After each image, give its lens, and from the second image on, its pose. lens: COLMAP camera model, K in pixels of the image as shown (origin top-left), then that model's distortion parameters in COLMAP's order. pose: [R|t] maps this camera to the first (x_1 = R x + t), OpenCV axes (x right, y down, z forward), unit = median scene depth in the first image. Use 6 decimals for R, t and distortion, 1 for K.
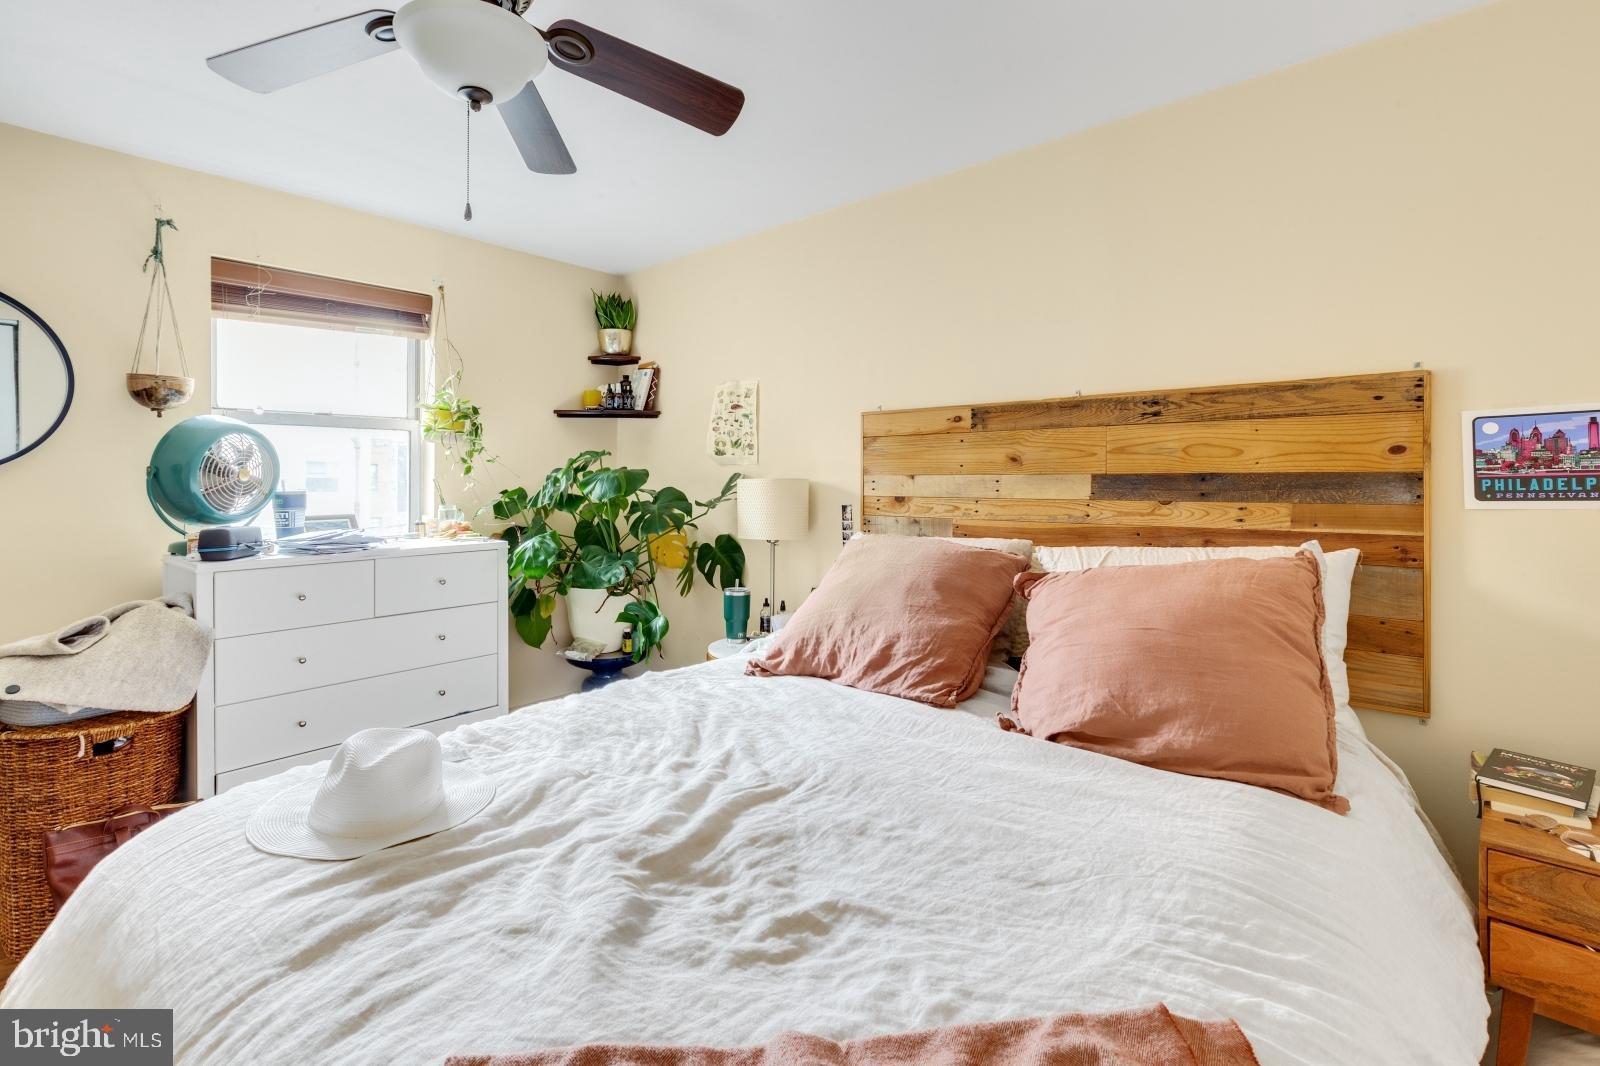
lens RADIAL K [[750.4, 0, 796.5], [0, 750.4, 476.0], [0, 0, 1]] dist [0.001602, -0.000001]
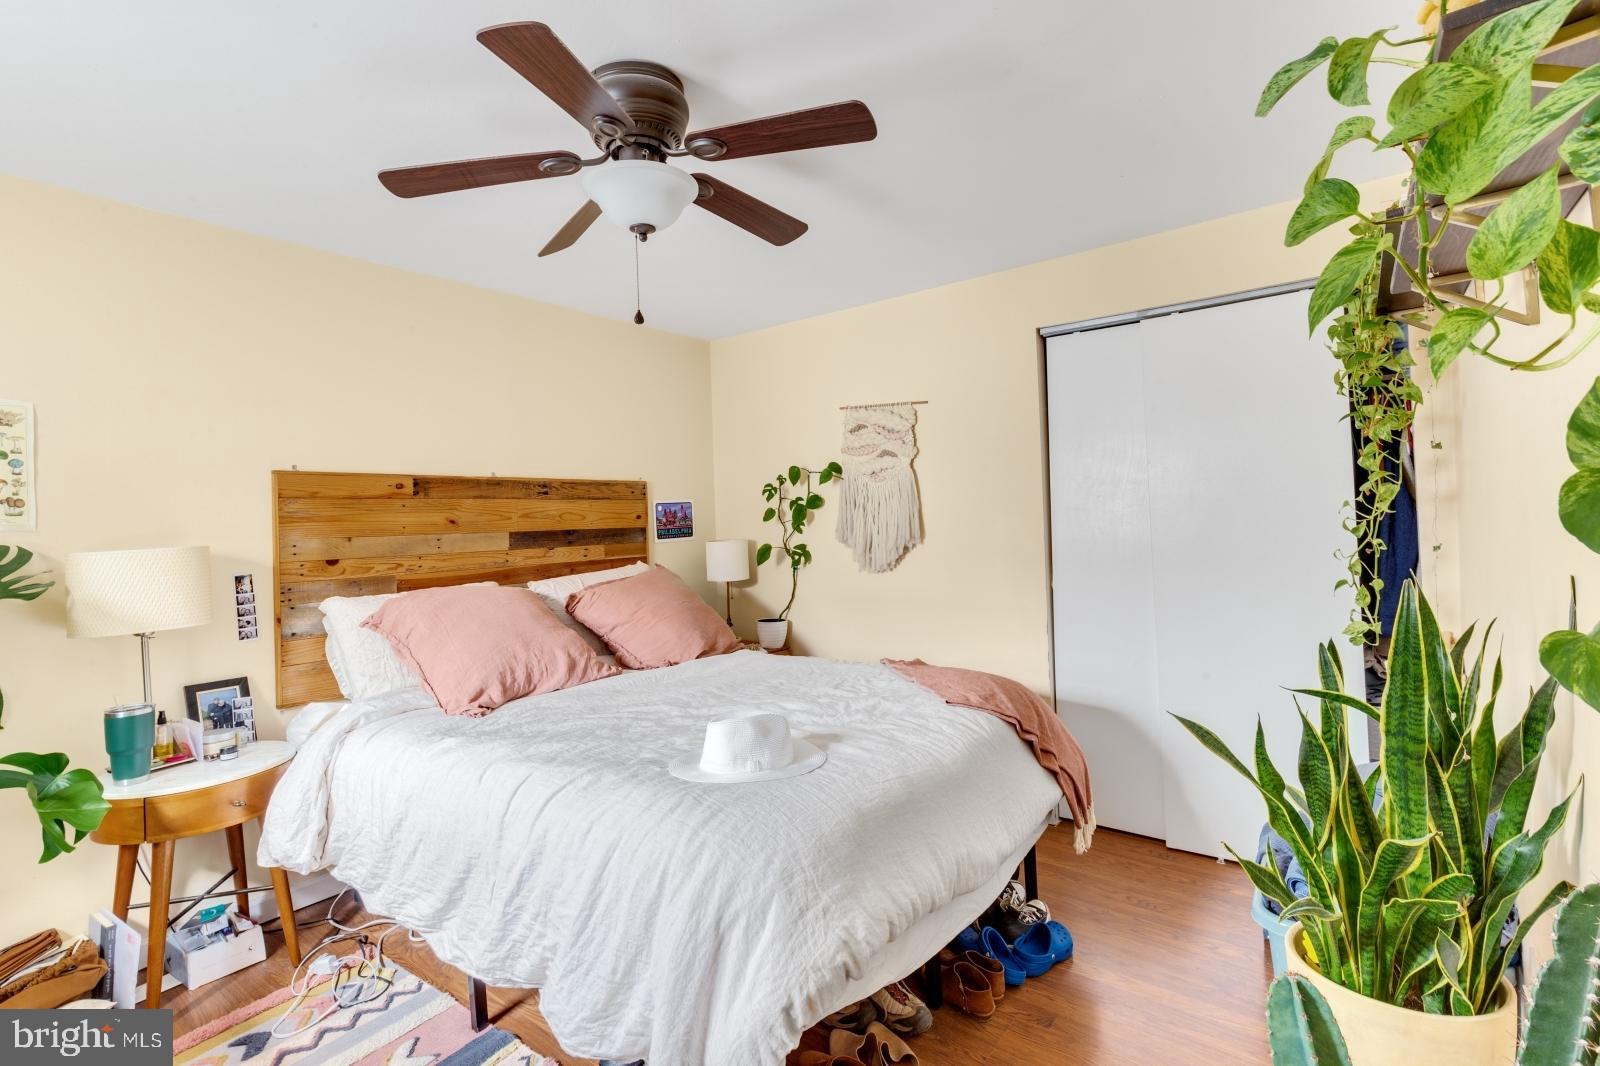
lens RADIAL K [[730.7, 0, 791.7], [0, 730.7, 515.0], [0, 0, 1]] dist [0.003628, 0.000159]
pose [[-0.050123, 0.012351, 0.998667, -1.104659], [0.027802, 0.999553, -0.010967, -0.005062], [-0.998356, 0.027215, -0.050444, 0.565055]]
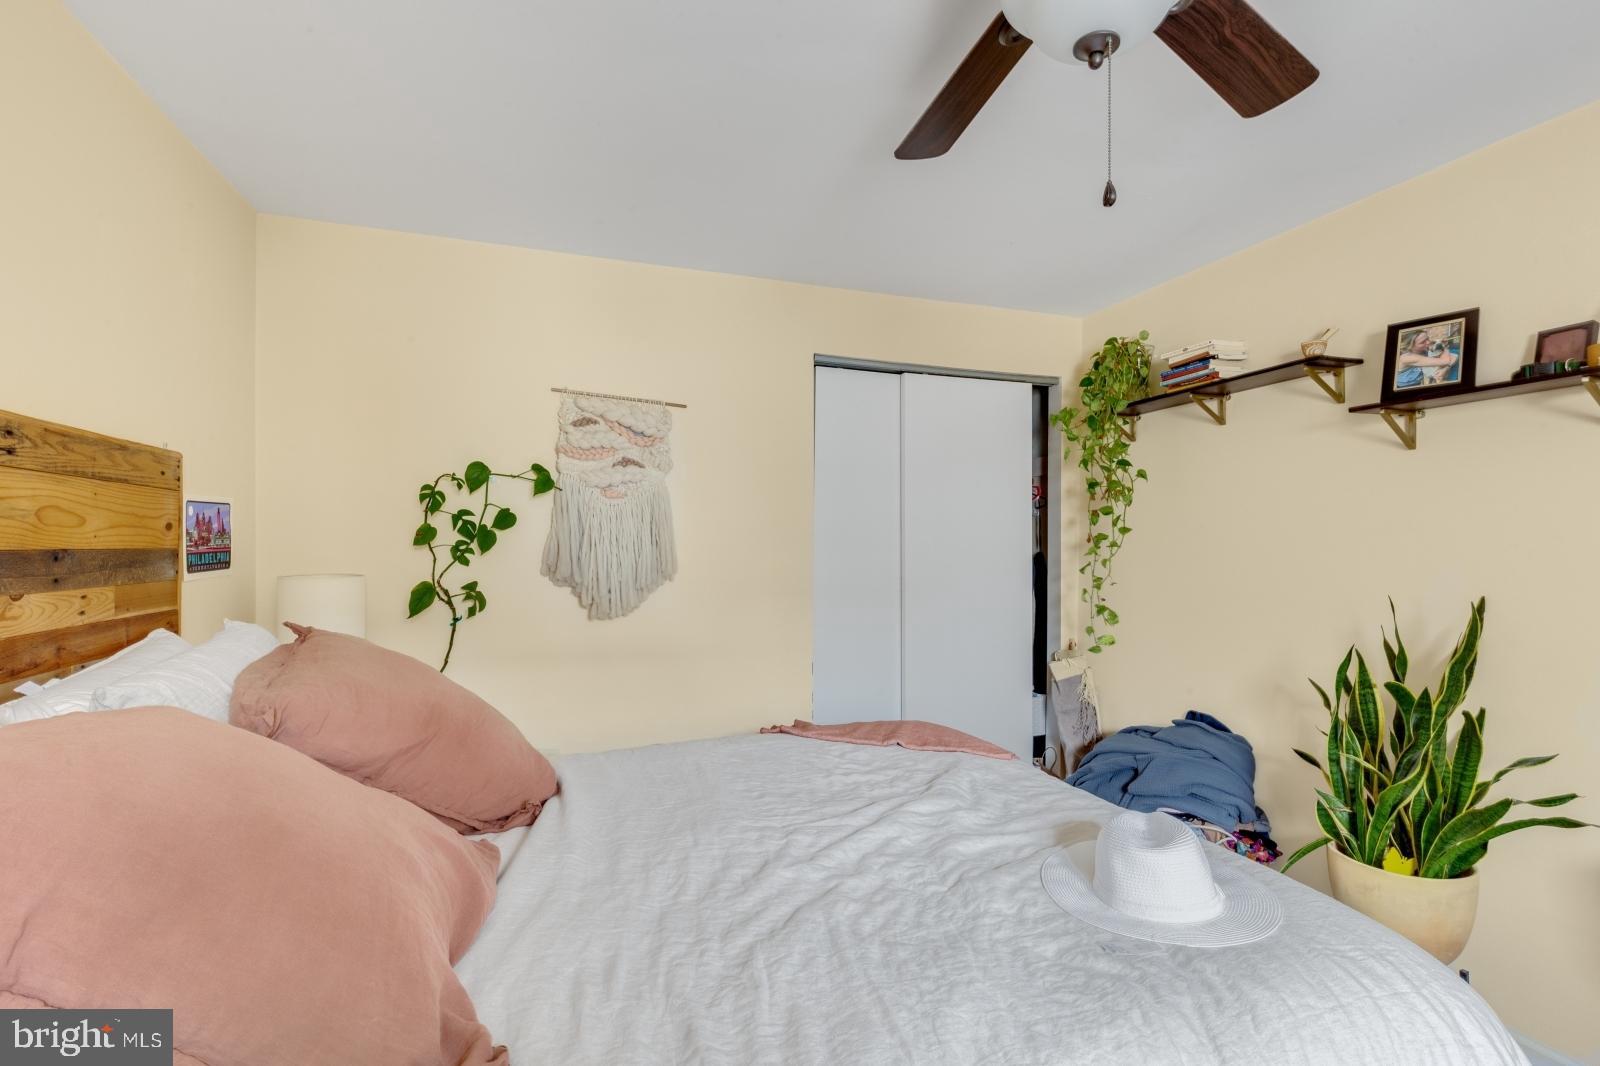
lens RADIAL K [[731.2, 0, 803.0], [0, 731.2, 548.0], [0, 0, 1]] dist [-0.000495, -0.000131]
pose [[-0.857890, -0.002451, 0.513828, -0.372914], [-0.004656, 0.999985, -0.003003, -0.005909], [-0.513812, -0.004969, -0.857888, 1.188671]]
